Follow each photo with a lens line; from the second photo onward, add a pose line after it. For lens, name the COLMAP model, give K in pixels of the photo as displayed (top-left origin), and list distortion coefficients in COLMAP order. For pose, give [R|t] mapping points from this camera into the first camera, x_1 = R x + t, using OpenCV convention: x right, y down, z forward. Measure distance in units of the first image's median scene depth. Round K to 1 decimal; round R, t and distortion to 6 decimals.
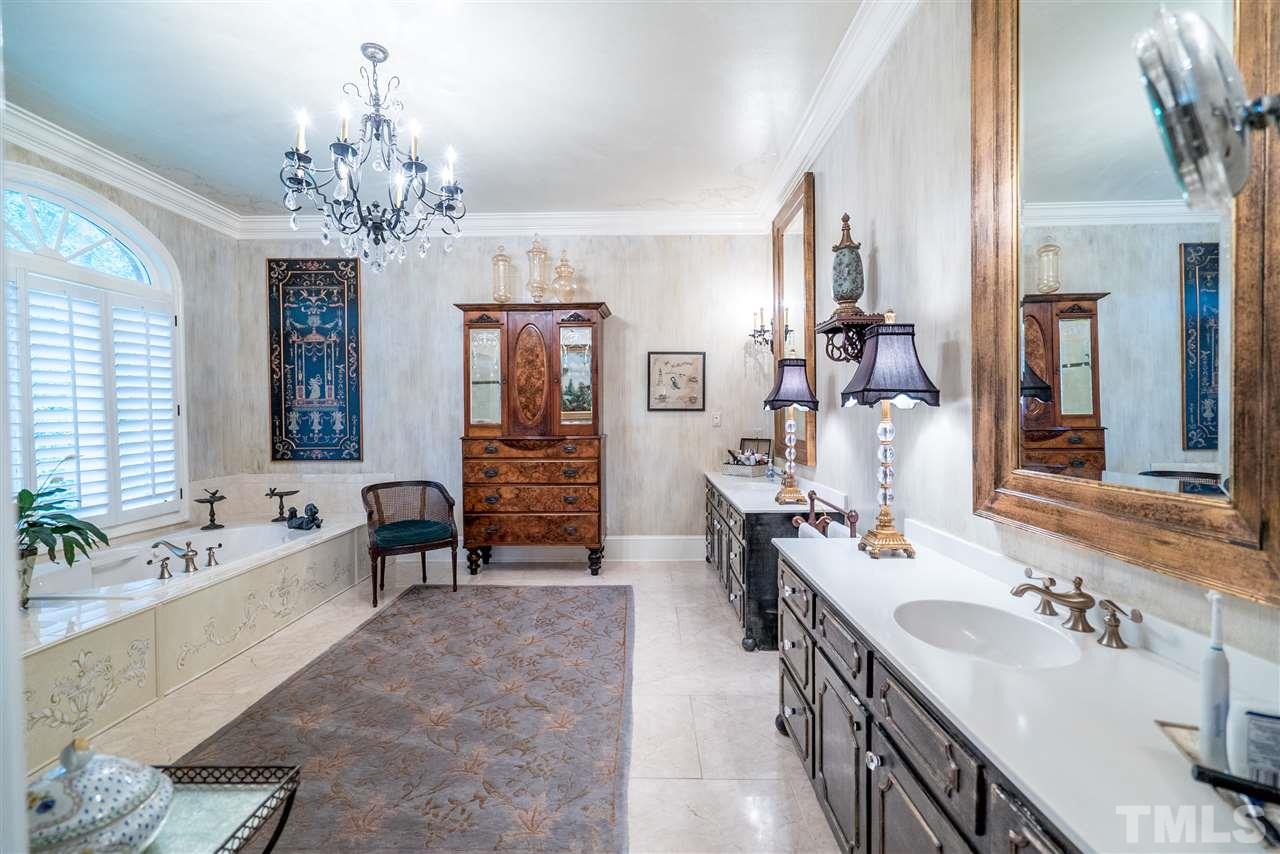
lens RADIAL K [[576.3, 0, 640.0], [0, 576.3, 427.0], [0, 0, 1]] dist [-0.002166, 0.001166]
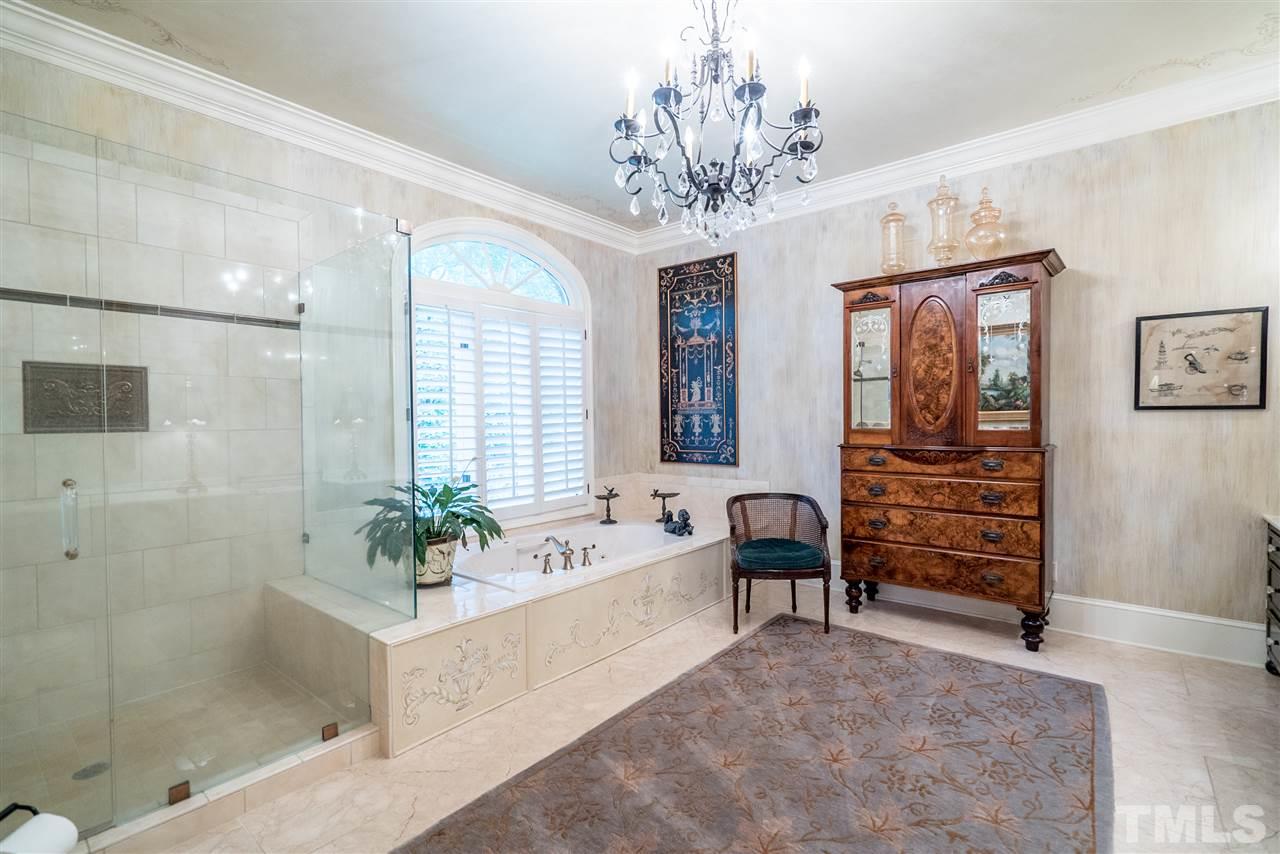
lens RADIAL K [[576.3, 0, 640.0], [0, 576.3, 427.0], [0, 0, 1]] dist [-0.002166, 0.001166]
pose [[0.778768, 0.007468, -0.627268, -0.014583], [-0.007404, 0.999969, 0.002712, -0.007590], [0.627269, 0.002532, 0.778799, 0.176209]]
